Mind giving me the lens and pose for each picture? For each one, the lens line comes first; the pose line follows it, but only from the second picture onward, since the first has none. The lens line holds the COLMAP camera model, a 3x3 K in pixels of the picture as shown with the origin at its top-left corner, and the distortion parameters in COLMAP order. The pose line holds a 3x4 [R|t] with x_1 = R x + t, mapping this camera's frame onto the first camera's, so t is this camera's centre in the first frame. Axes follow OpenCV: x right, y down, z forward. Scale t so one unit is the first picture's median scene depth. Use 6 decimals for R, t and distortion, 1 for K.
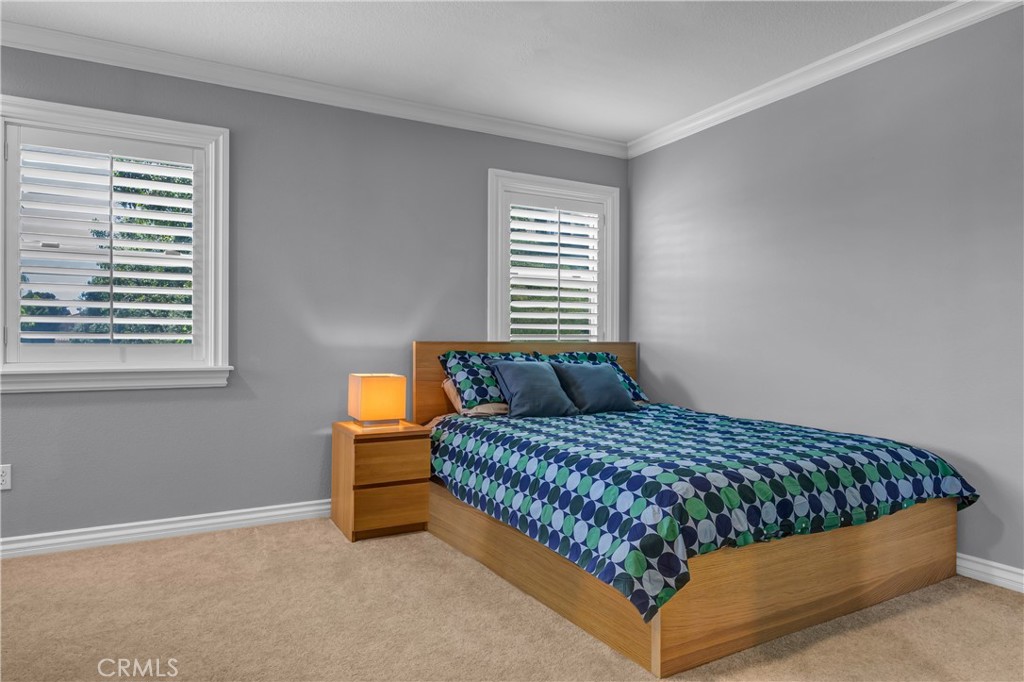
lens RADIAL K [[628.4, 0, 509.0], [0, 628.4, 340.6], [0, 0, 1]] dist [0.000617, 0.001891]
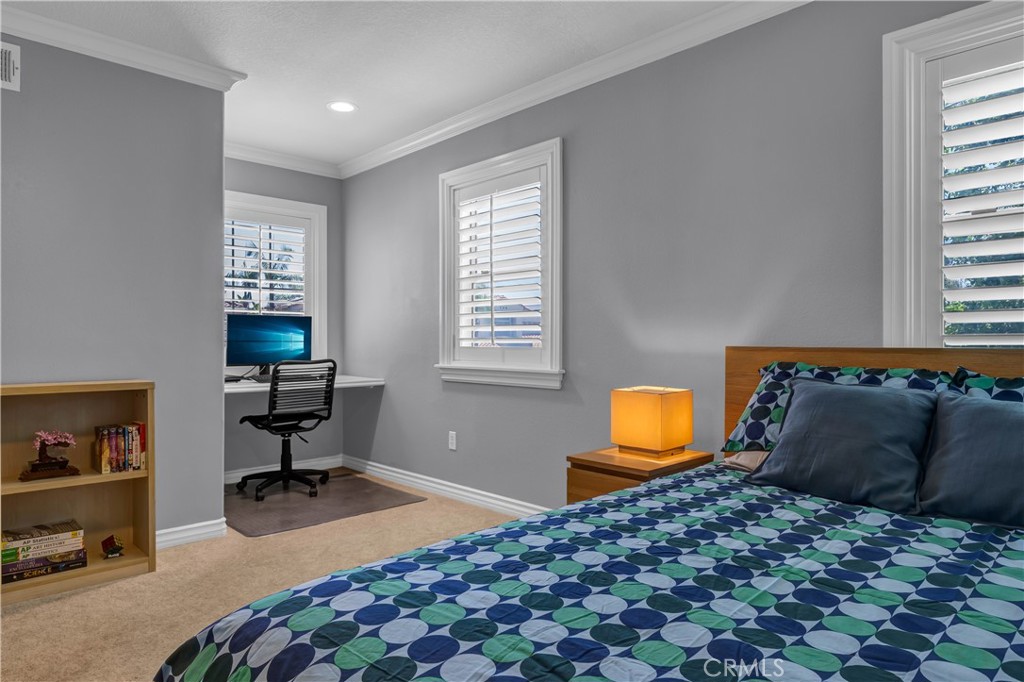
lens RADIAL K [[628.4, 0, 509.0], [0, 628.4, 340.6], [0, 0, 1]] dist [0.000617, 0.001891]
pose [[0.256393, -0.000919, -0.966572, 0.487167], [0.001683, 0.999998, -0.000504, -0.005474], [0.966571, -0.001498, 0.256394, 0.618529]]
